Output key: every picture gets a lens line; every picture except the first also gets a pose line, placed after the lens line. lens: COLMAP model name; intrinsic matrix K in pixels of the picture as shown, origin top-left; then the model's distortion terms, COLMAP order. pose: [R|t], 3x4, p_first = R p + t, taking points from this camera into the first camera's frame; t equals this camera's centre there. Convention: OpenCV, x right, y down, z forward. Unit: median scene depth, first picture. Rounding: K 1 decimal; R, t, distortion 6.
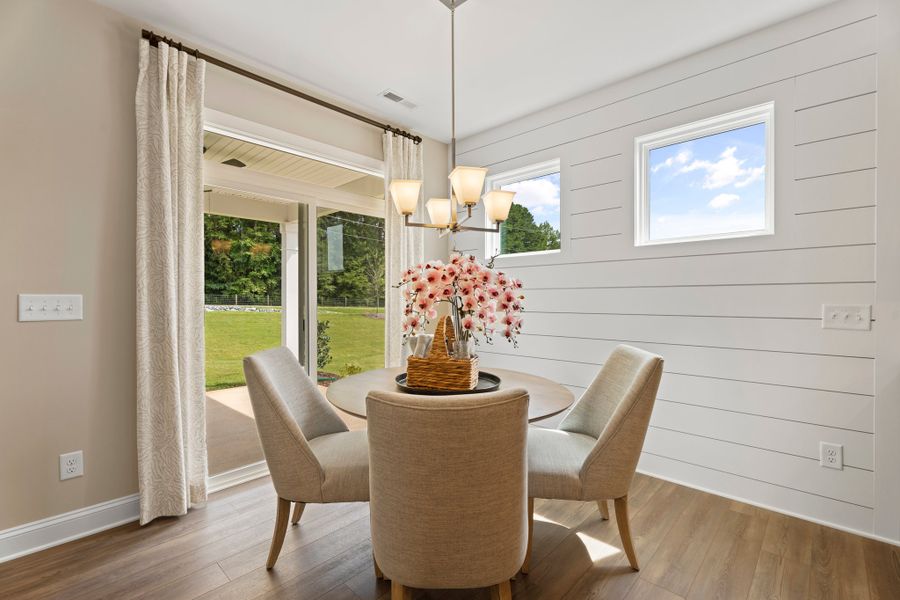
lens RADIAL K [[403.0, 0, 442.2], [0, 403.0, 303.8], [0, 0, 1]] dist [0.003334, 0.000543]
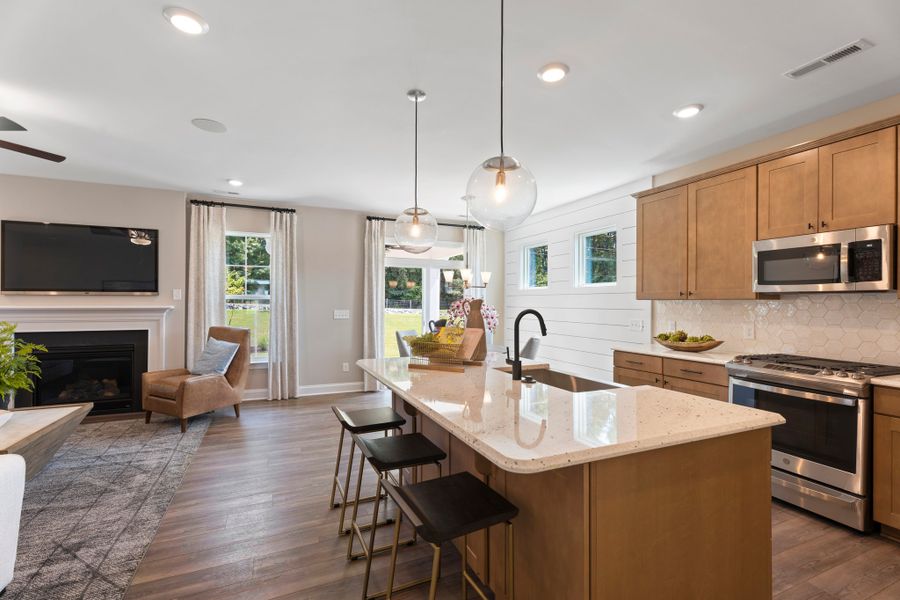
lens RADIAL K [[403.0, 0, 445.1], [0, 403.0, 299.4], [0, 0, 1]] dist [0.003334, 0.000543]
pose [[0.924091, -0.001207, -0.382170, 0.814868], [-0.006270, 0.999813, -0.018317, -0.048028], [0.382121, 0.019322, 0.923910, -1.341175]]
